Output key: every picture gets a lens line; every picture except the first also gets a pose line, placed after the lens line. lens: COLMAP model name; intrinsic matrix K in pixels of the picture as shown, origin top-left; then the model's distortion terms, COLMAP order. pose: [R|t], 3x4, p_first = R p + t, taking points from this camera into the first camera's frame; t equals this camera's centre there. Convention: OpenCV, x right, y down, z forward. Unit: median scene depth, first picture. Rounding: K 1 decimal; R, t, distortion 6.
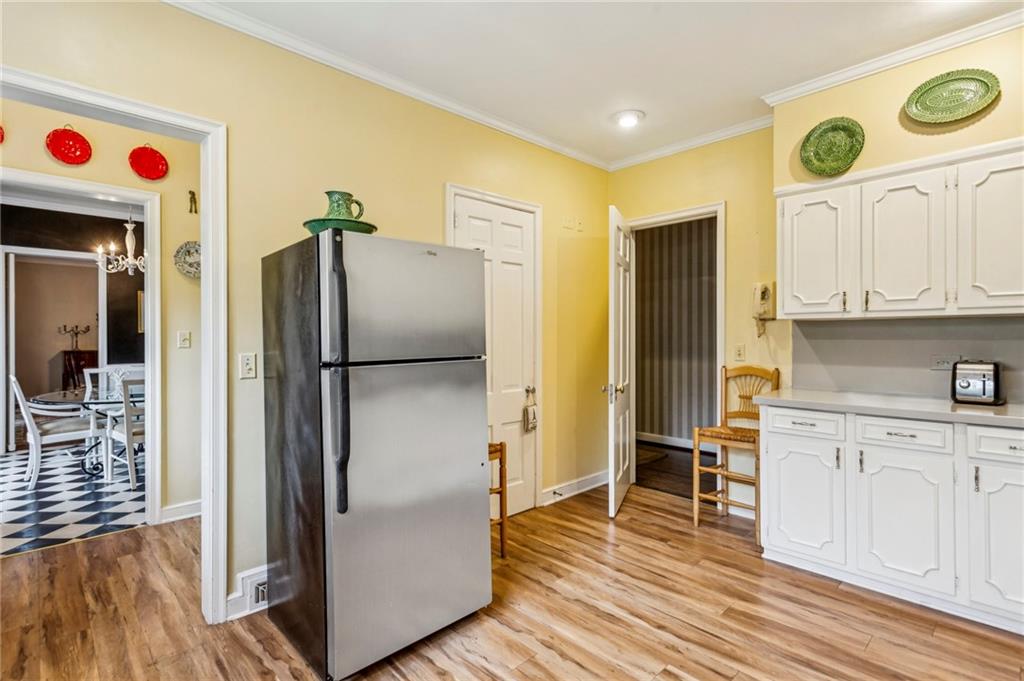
lens RADIAL K [[491.3, 0, 510.1], [0, 491.3, 335.6], [0, 0, 1]] dist [0.001081, 0.001164]
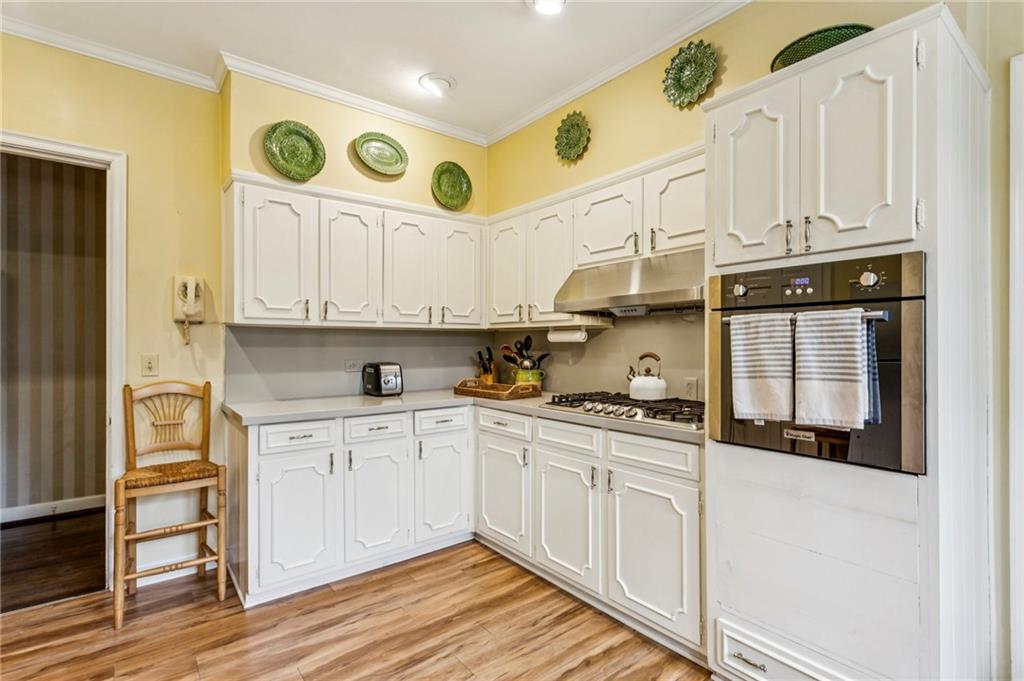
lens RADIAL K [[486.1, 0, 512.2], [0, 486.1, 342.3], [0, 0, 1]] dist [0.002714, 0.000603]
pose [[0.096285, 0.004752, 0.995342, -0.273352], [-0.005284, 0.999977, -0.004263, 0.000361], [-0.995340, -0.004848, 0.096308, 0.483055]]
